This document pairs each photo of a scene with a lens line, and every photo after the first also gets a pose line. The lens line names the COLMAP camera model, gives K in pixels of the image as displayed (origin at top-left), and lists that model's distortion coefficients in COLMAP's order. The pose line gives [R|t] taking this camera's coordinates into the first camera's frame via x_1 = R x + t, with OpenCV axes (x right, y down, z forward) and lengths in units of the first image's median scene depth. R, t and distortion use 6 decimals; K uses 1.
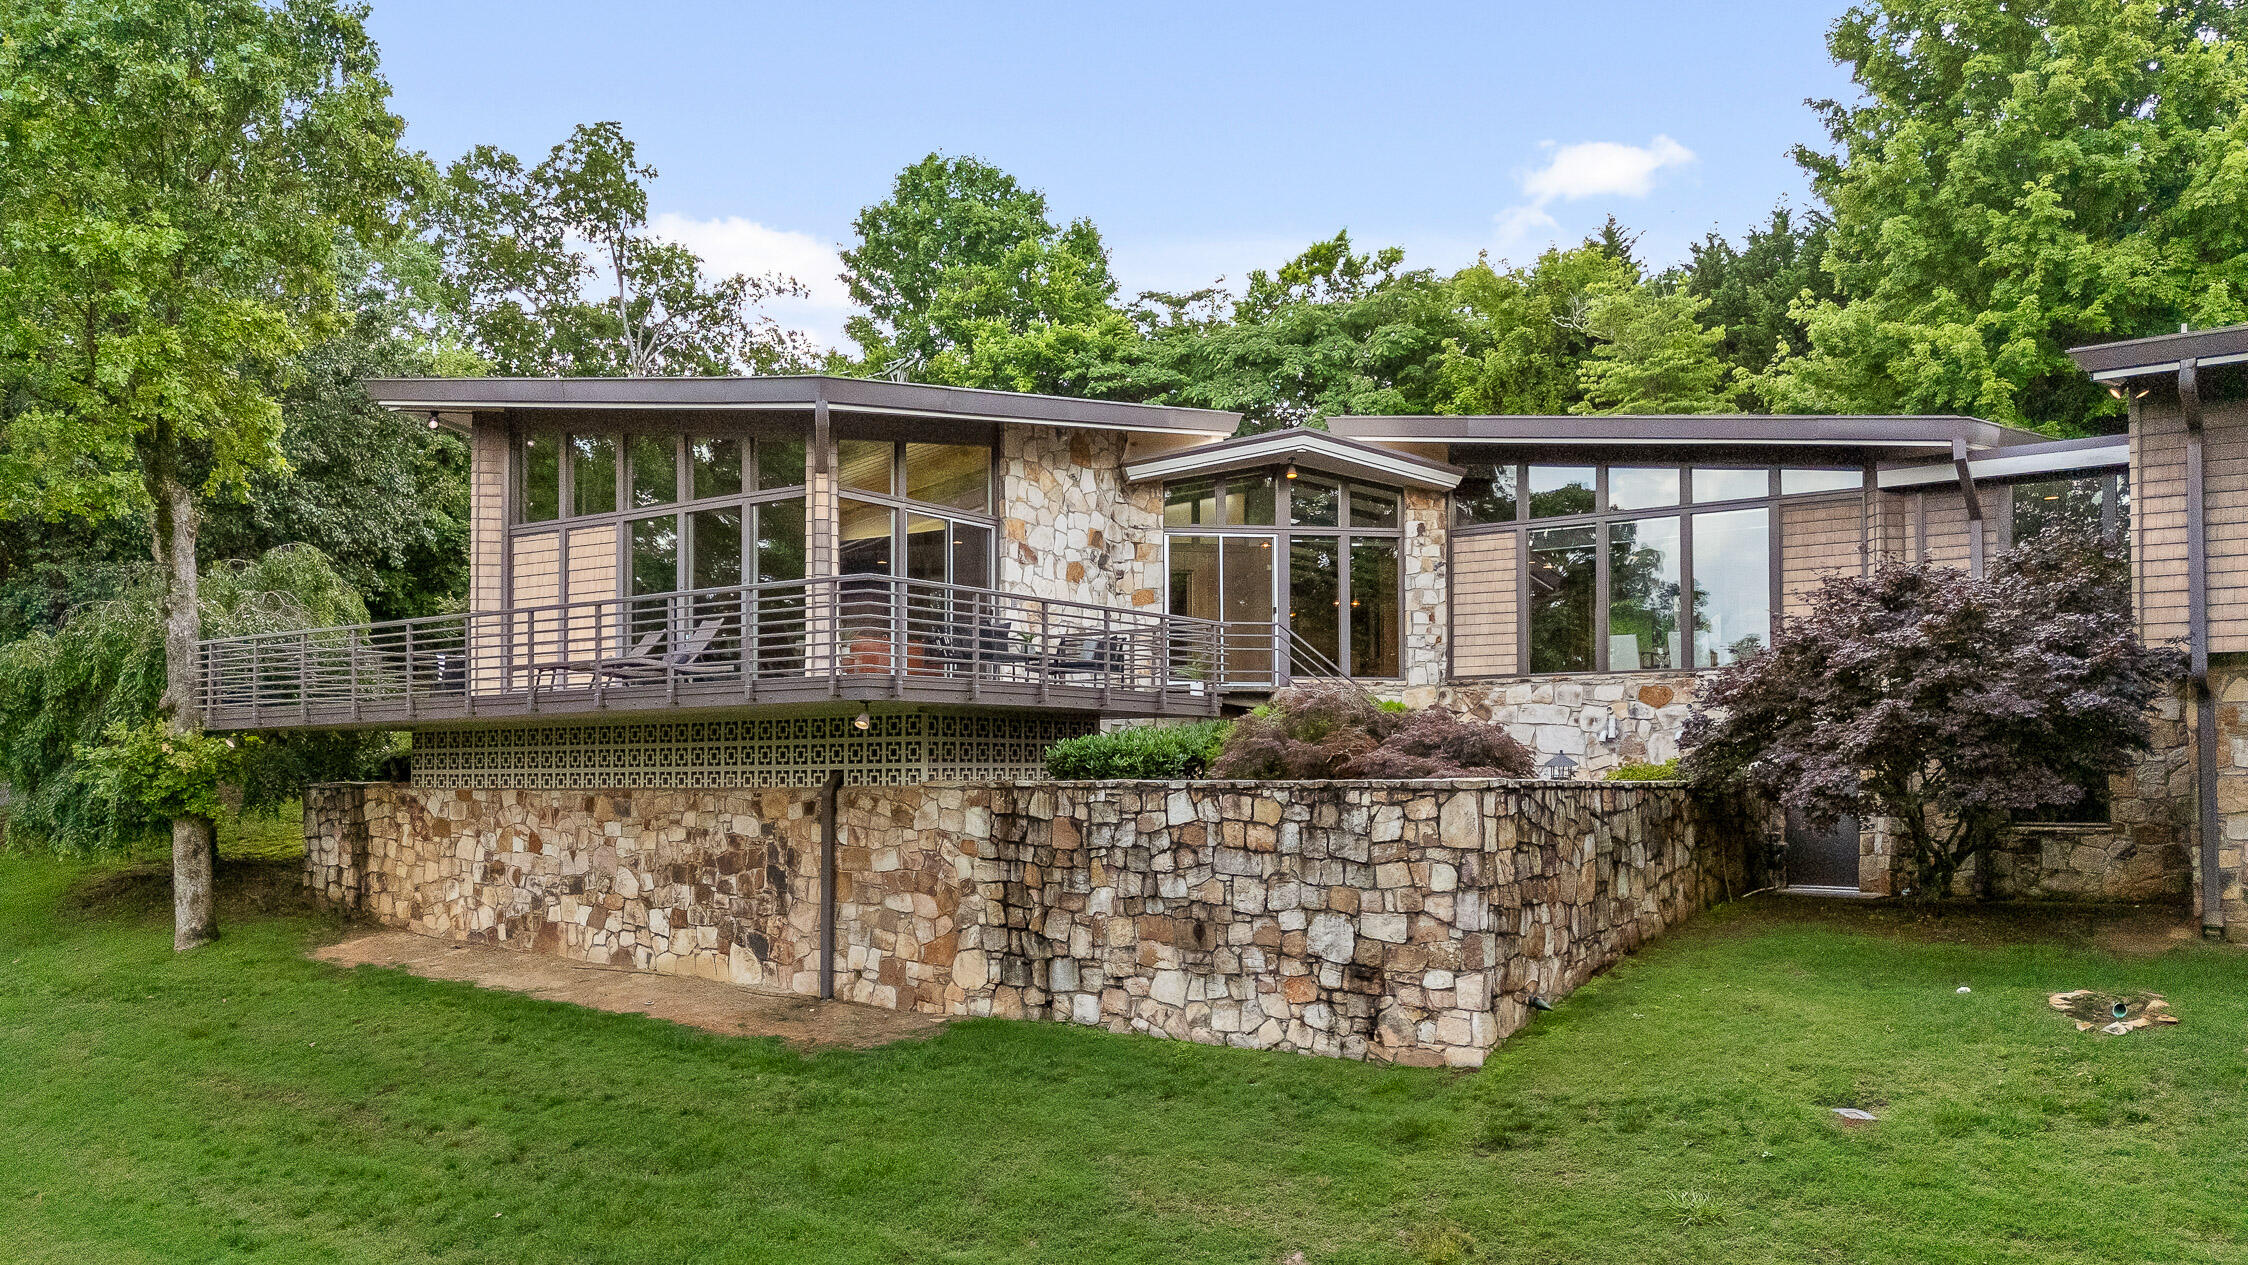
lens RADIAL K [[1695.4, 0, 1113.9], [0, 1695.4, 708.8], [0, 0, 1]] dist [0.118254, -0.183858]
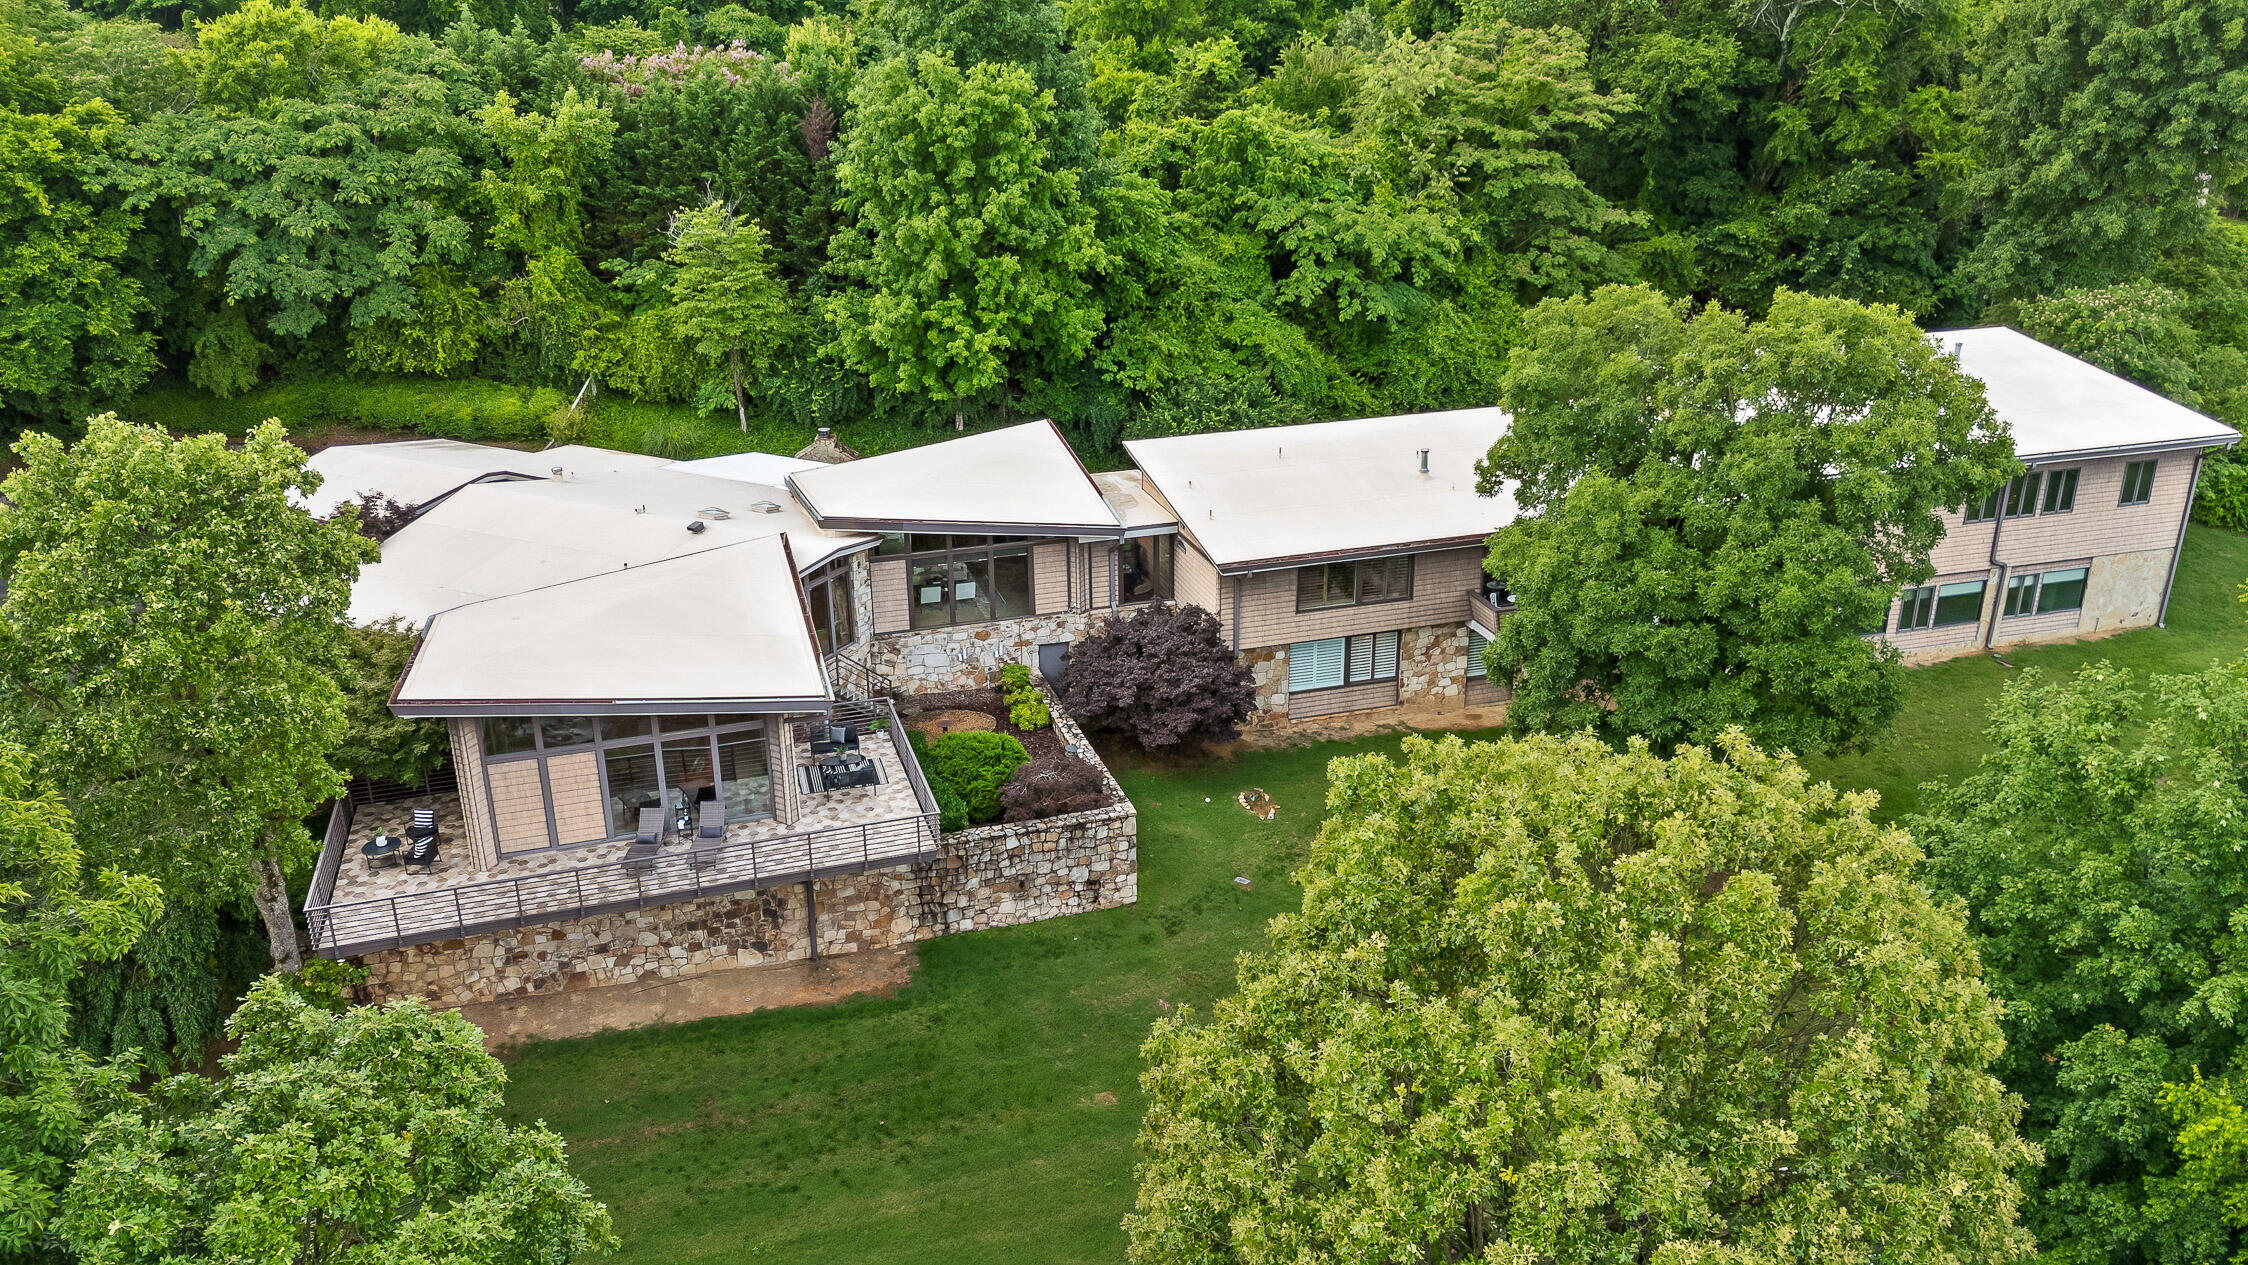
lens RADIAL K [[1673.7, 0, 1150.6], [0, 1673.7, 604.5], [0, 0, 1]] dist [0.086210, -0.163811]
pose [[0.591804, -0.282688, 0.754888, -1.392413], [-0.032238, 0.927441, 0.372578, -1.033339], [-0.805437, -0.244829, 0.539749, -0.329658]]
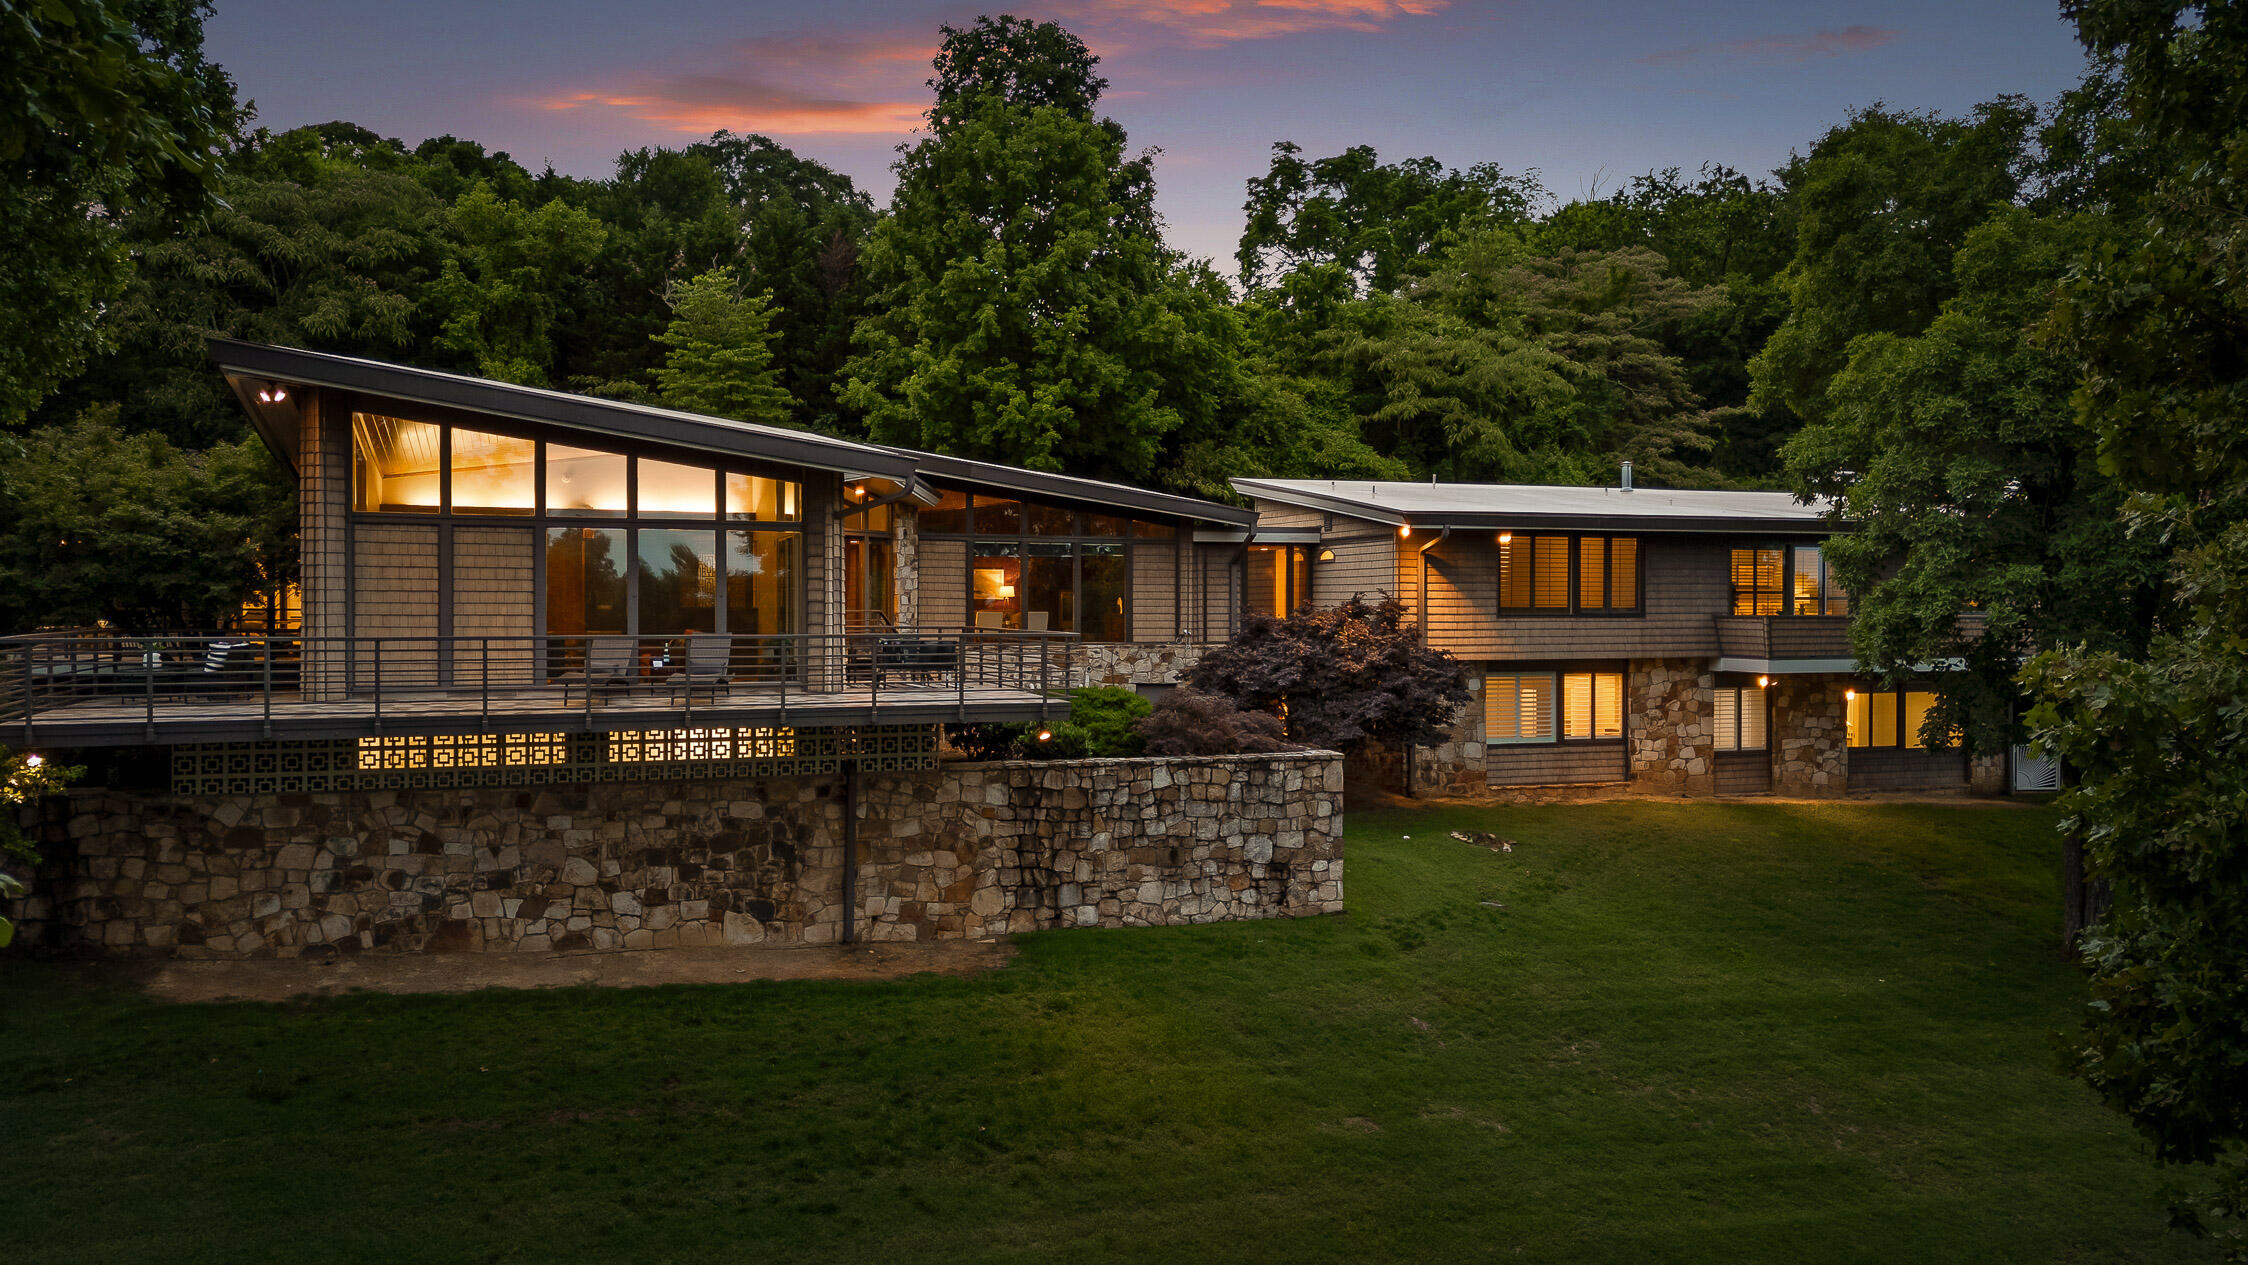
lens RADIAL K [[1660.6, 0, 1131.0], [0, 1660.6, 611.7], [0, 0, 1]] dist [0.085461, -0.088639]
pose [[0.562170, 0.001105, 0.827021, -1.108398], [-0.041504, 0.998777, 0.026877, -0.119073], [-0.825979, -0.049434, 0.561529, 0.156402]]
